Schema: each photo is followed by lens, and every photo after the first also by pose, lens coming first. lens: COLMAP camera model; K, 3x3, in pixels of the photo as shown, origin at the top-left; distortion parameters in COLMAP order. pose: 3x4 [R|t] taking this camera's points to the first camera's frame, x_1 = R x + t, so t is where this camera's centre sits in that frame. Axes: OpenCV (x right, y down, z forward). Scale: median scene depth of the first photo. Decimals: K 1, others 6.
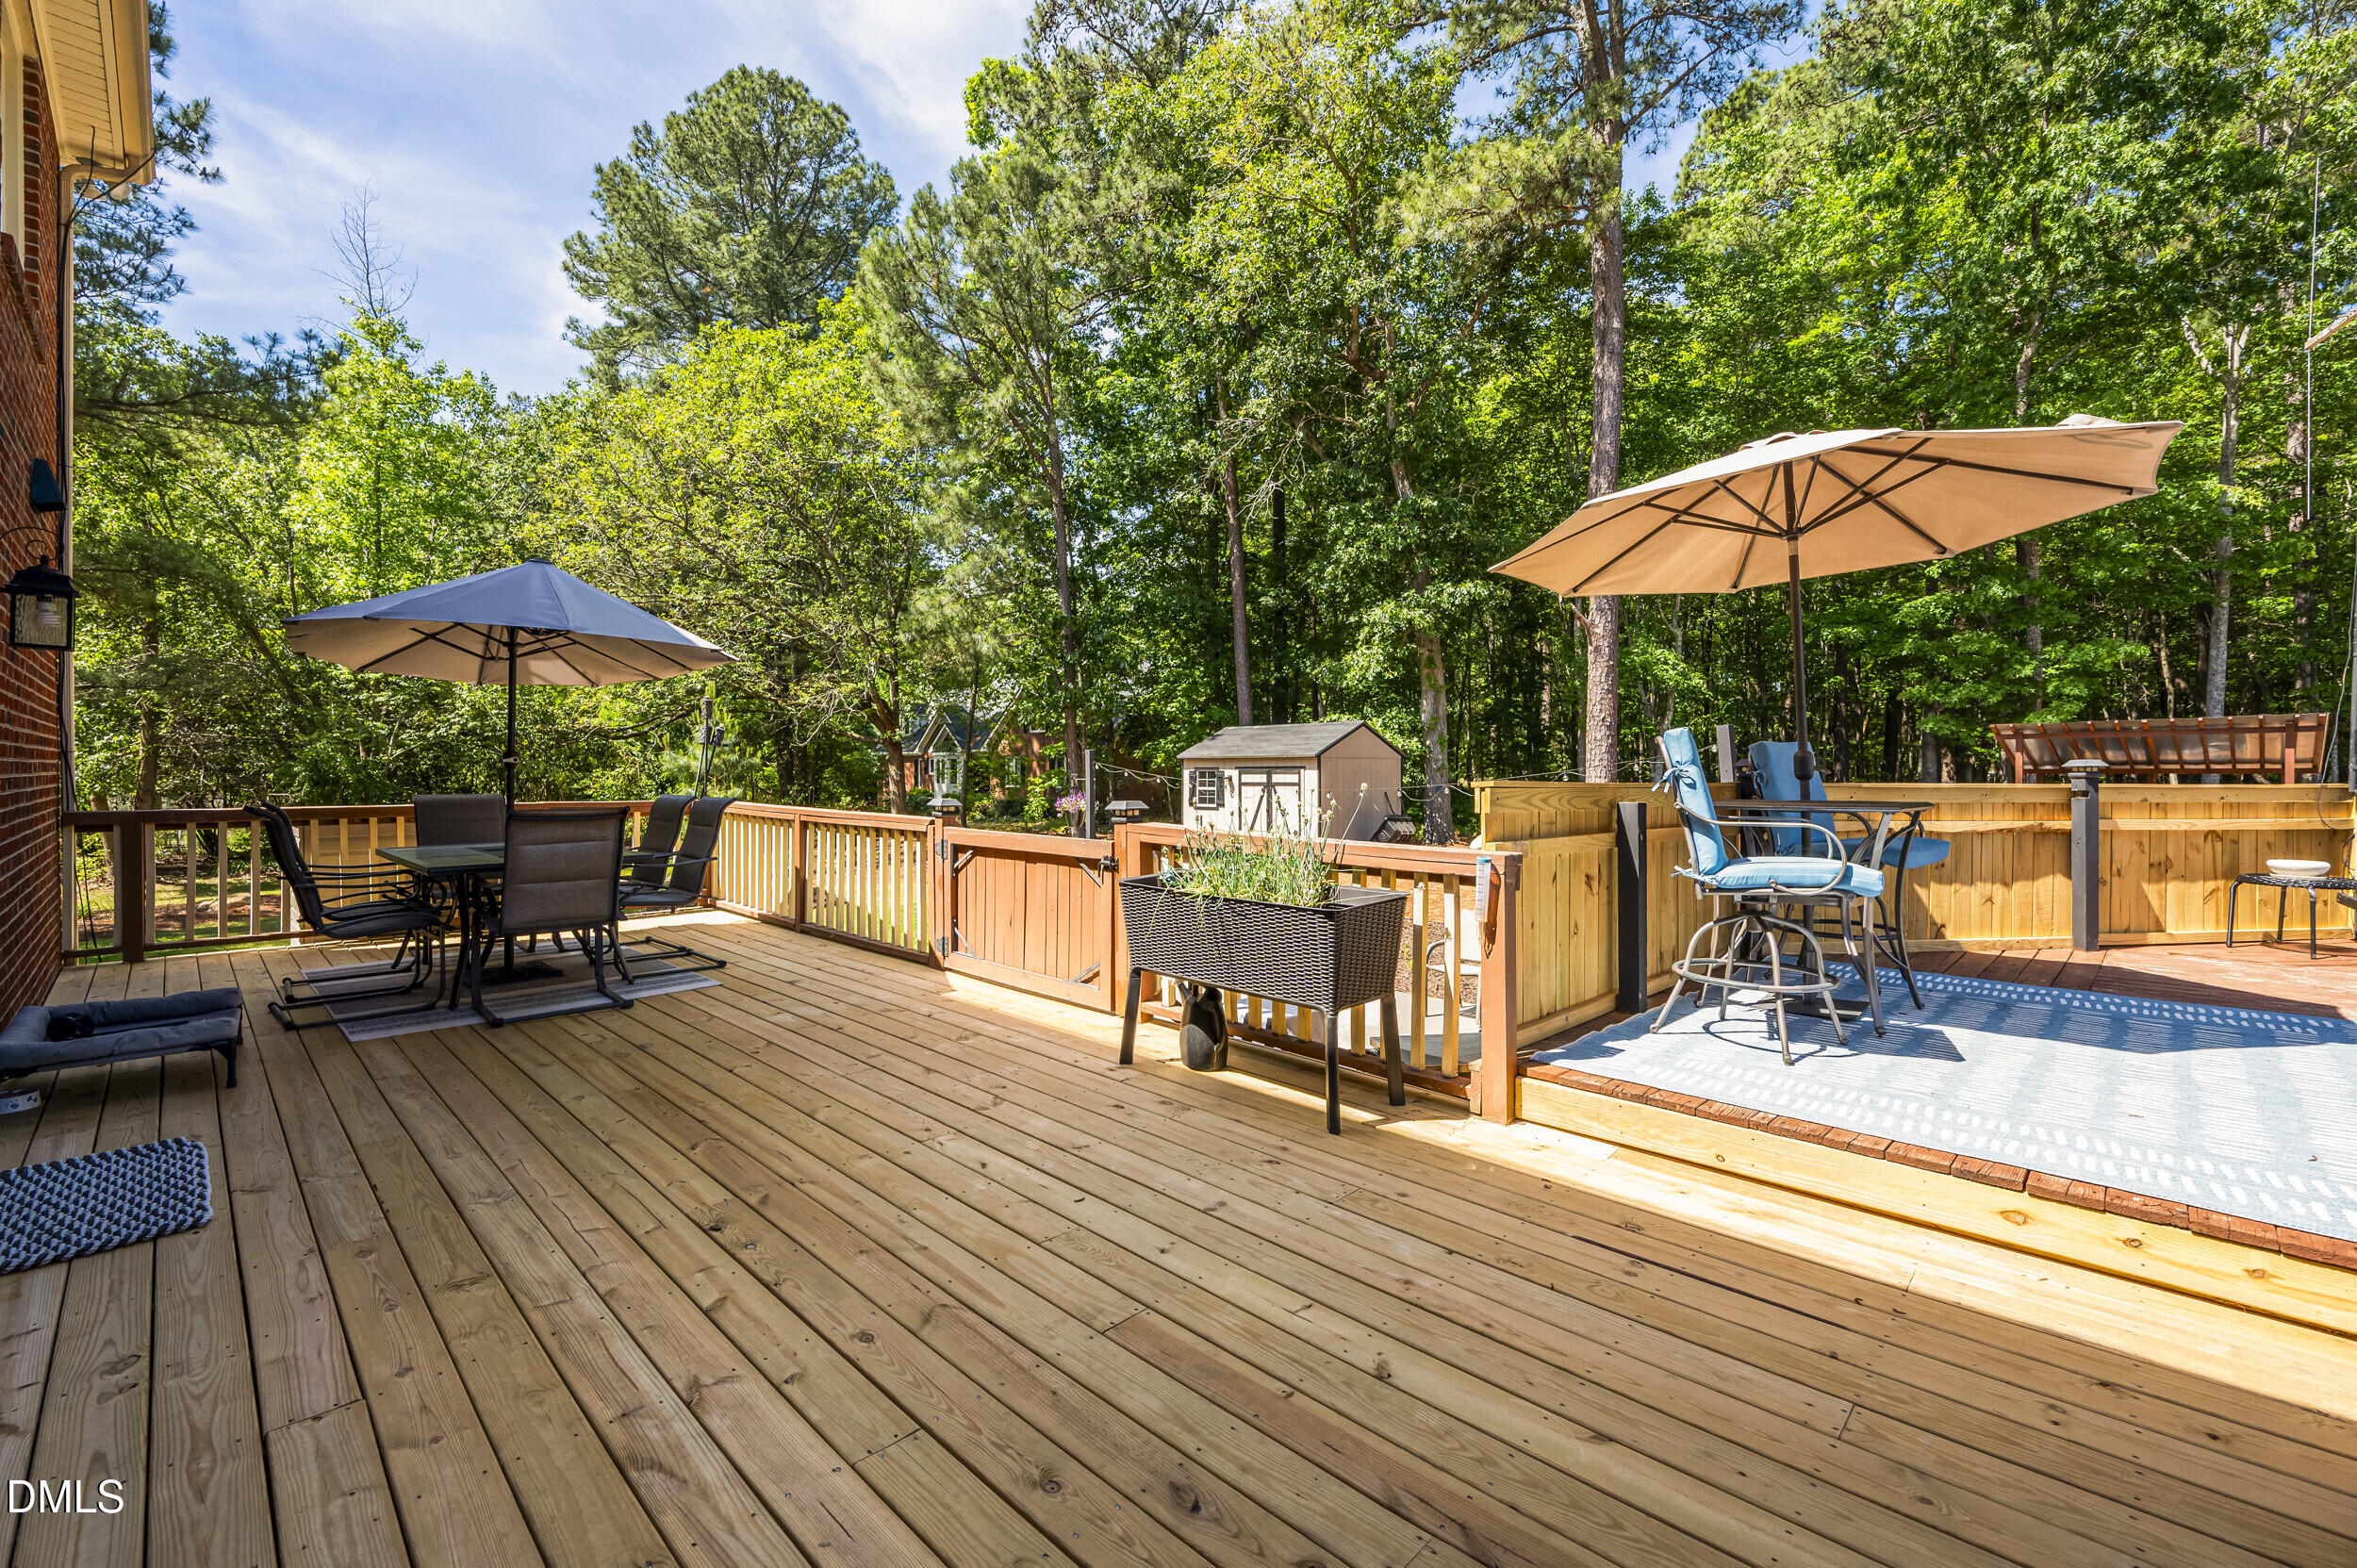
lens RADIAL K [[1049.2, 0, 1186.4], [0, 1049.2, 766.5], [0, 0, 1]] dist [-0.000451, -0.000308]
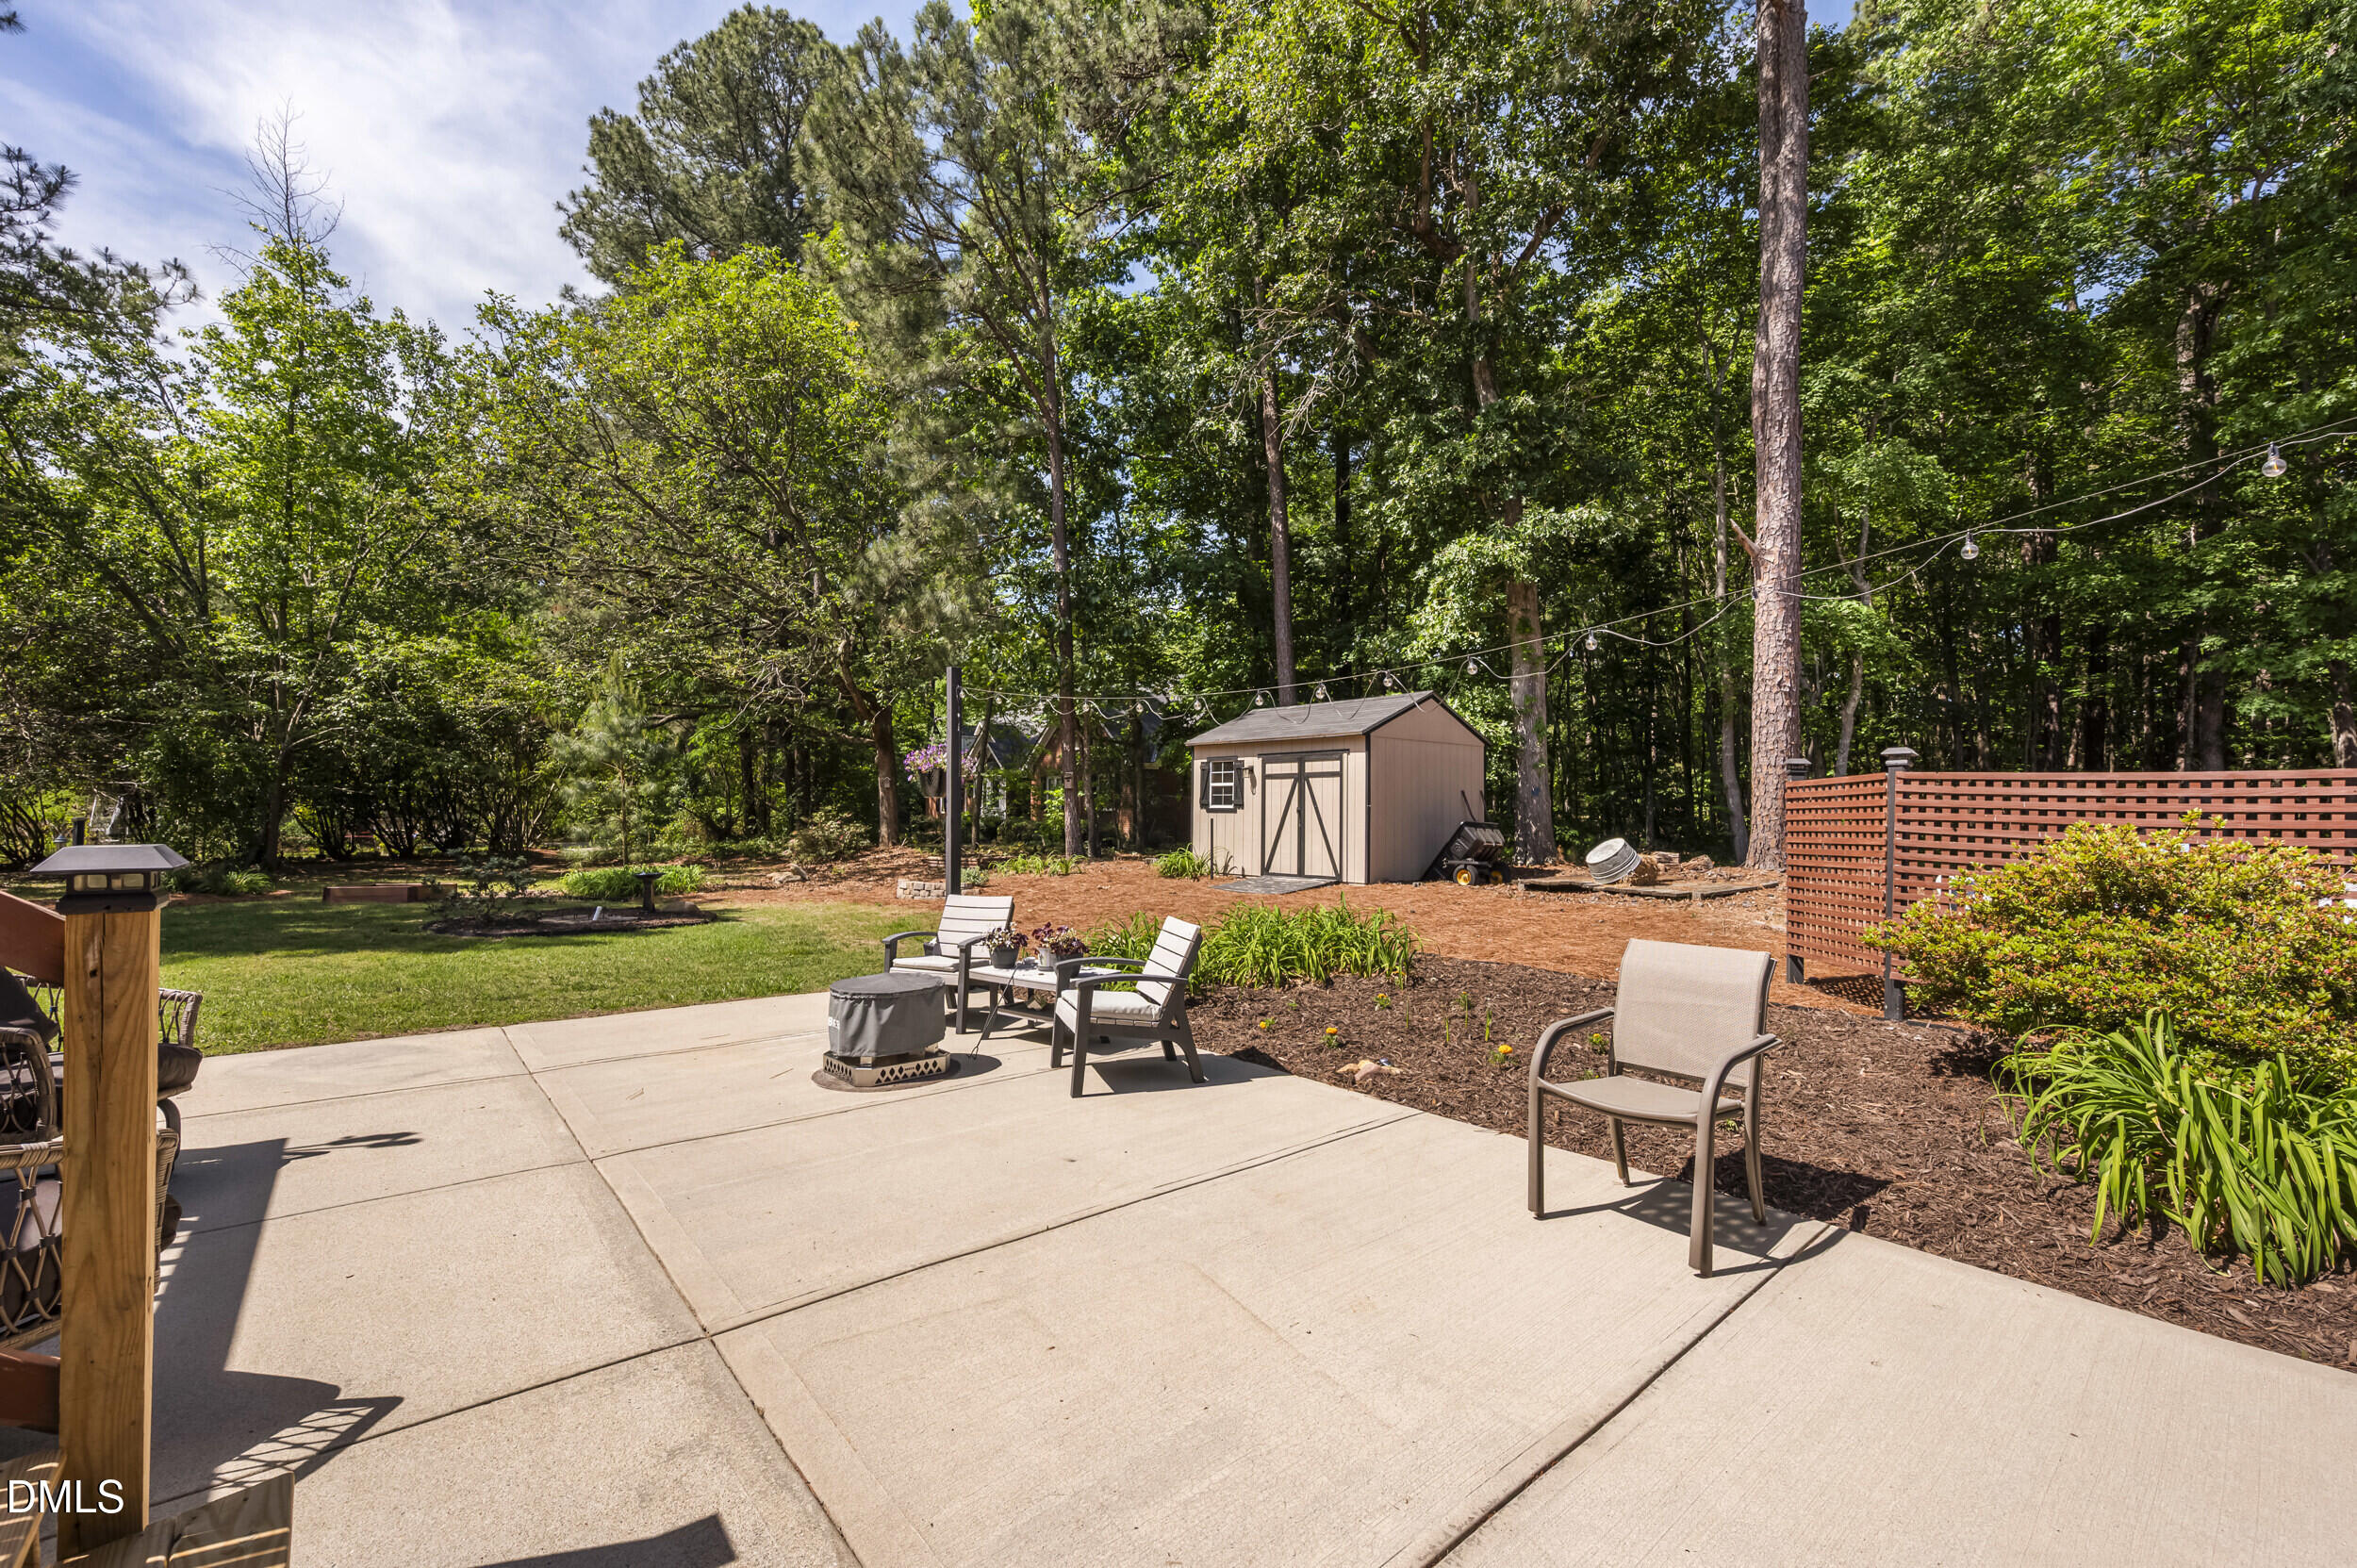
lens RADIAL K [[972.6, 0, 1191.3], [0, 972.6, 793.6], [0, 0, 1]] dist [-0.000376, -0.000098]
pose [[0.995649, 0.008333, -0.092805, 0.061883], [-0.010144, 0.999767, -0.019058, 0.041081], [0.092624, 0.019917, 0.995502, 0.293731]]
